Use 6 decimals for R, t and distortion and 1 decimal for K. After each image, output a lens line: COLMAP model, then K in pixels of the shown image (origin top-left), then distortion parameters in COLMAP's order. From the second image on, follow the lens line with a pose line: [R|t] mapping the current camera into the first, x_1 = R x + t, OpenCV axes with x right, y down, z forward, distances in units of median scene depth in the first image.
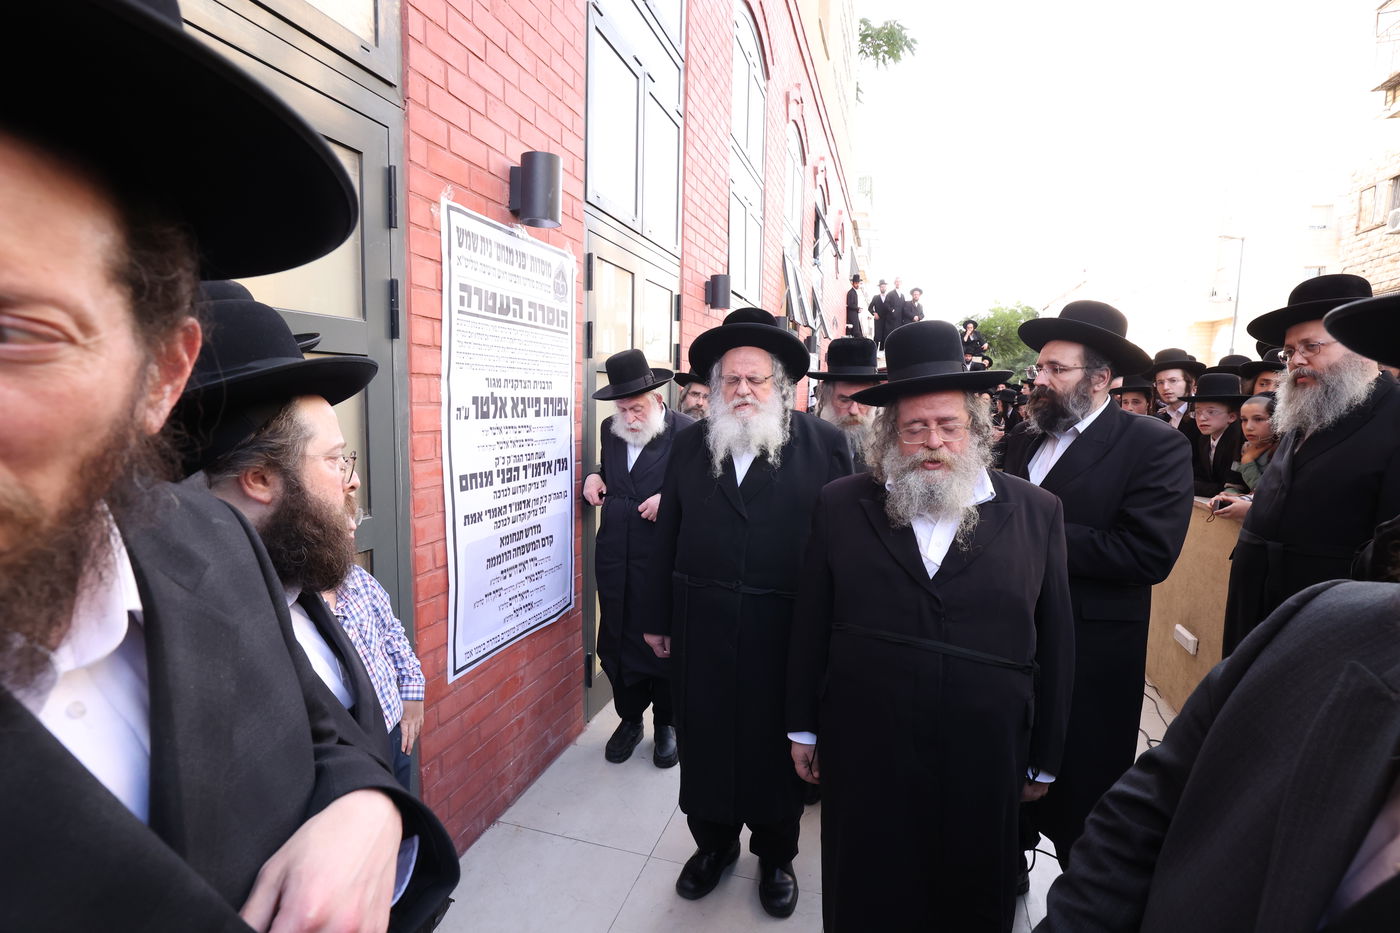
lens RADIAL K [[728.2, 0, 699.8], [0, 728.2, 496.0], [0, 0, 1]] dist [-0.044069, 0.000221]
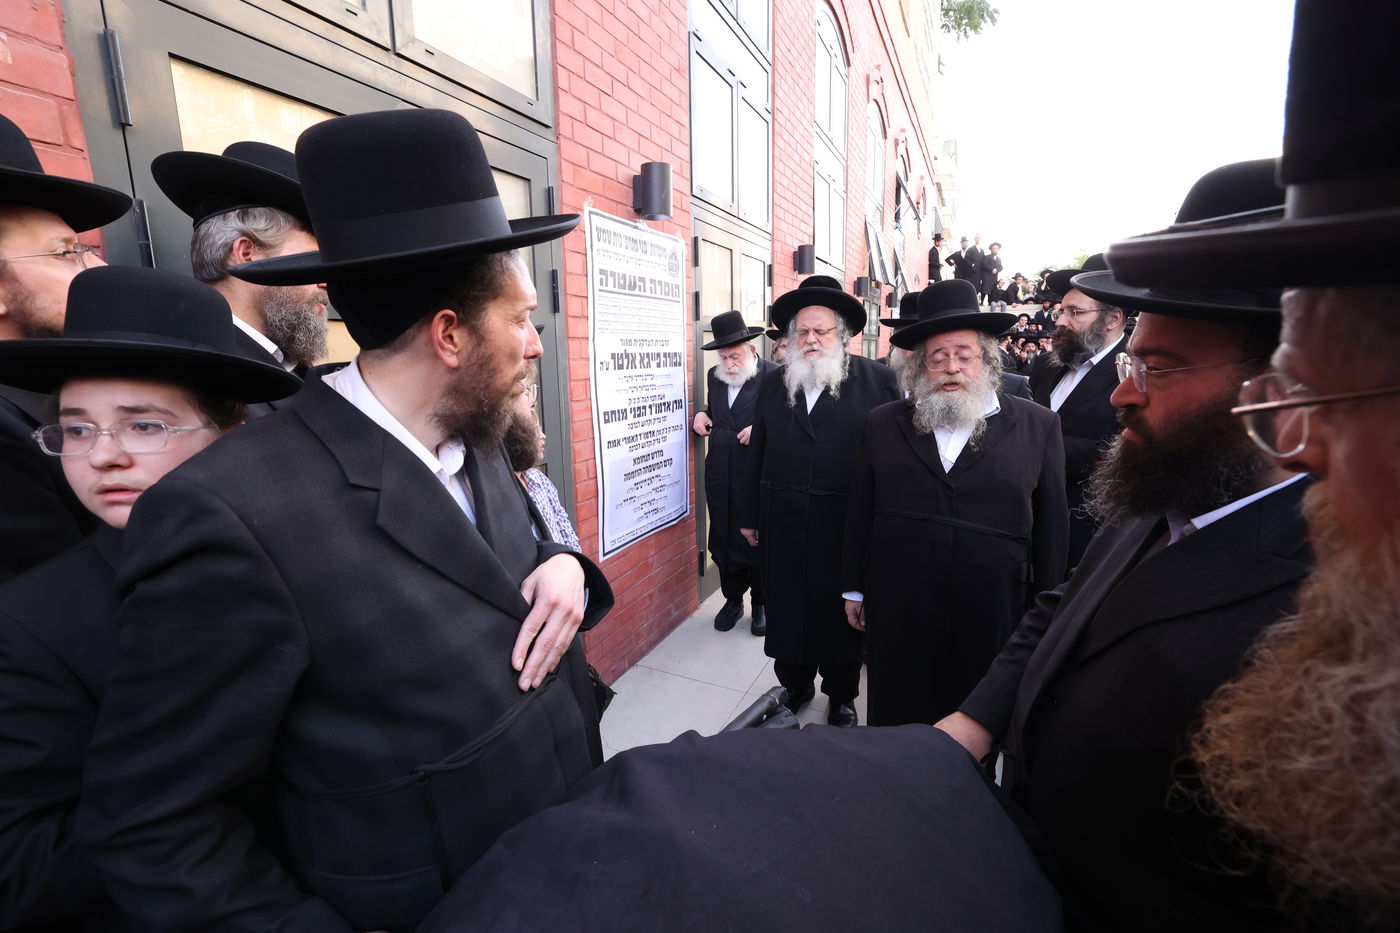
lens RADIAL K [[627.5, 0, 696.7], [0, 627.5, 484.8], [0, 0, 1]] dist [-0.044910, 0.001769]
pose [[0.986673, -0.006629, -0.162580, 0.029498], [0.018243, 0.997377, 0.070050, 0.026149], [0.161689, -0.072082, 0.984206, -0.128786]]
